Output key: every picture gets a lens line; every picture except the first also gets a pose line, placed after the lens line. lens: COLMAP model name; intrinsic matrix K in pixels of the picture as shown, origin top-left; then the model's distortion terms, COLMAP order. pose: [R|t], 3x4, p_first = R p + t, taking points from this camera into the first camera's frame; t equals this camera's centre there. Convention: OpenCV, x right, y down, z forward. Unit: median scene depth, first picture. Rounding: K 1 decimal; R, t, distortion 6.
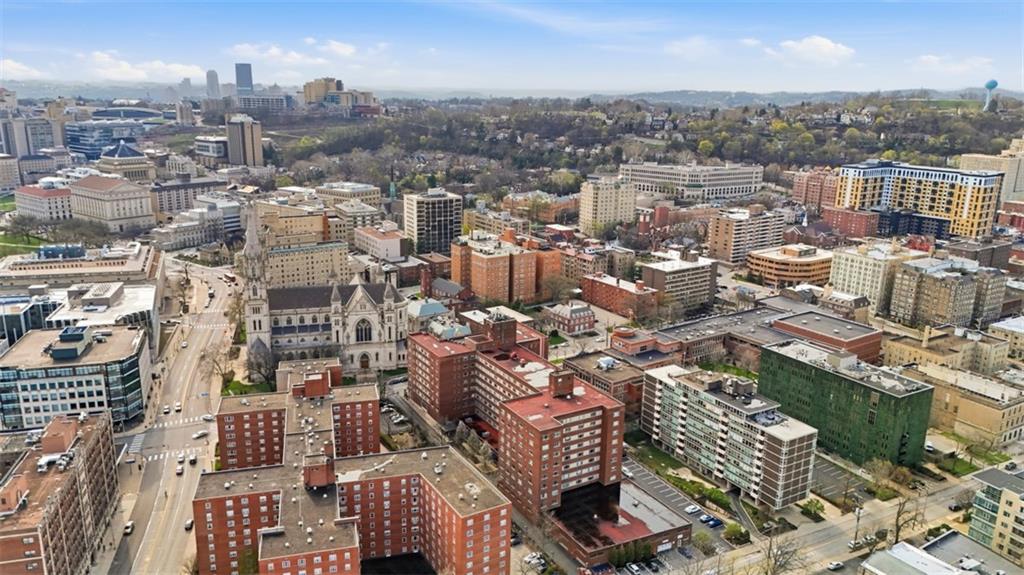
lens RADIAL K [[690.9, 0, 512.0], [0, 690.9, 287.5], [0, 0, 1]] dist [0.032851, -0.000280]
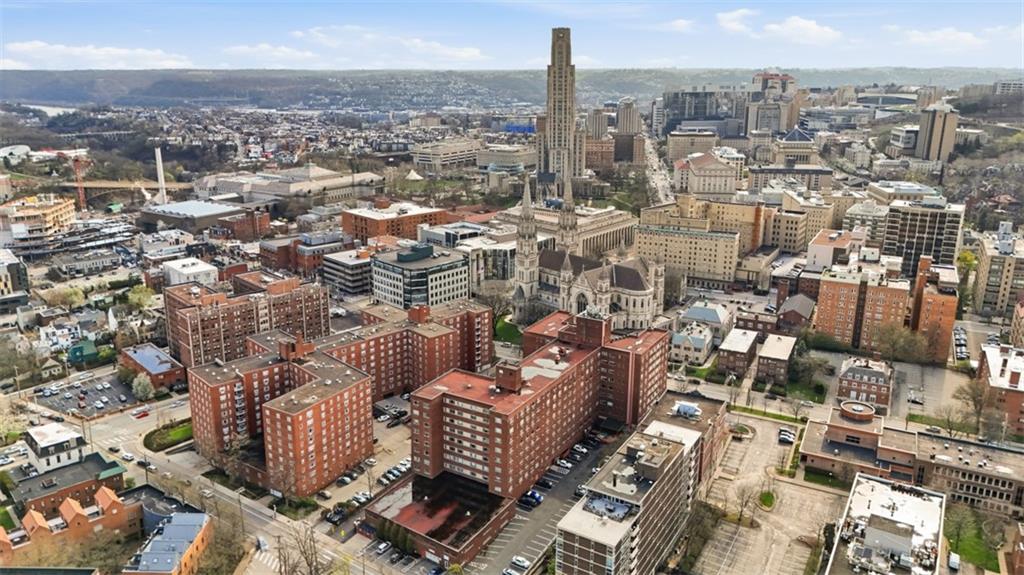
lens RADIAL K [[734.4, 0, 512.0], [0, 734.4, 287.5], [0, 0, 1]] dist [0.002133, -0.001174]
pose [[0.485664, 0.229326, -0.843528, 0.656283], [-0.226244, 0.965071, 0.132109, -0.083943], [0.844360, 0.126683, 0.520584, 0.338767]]
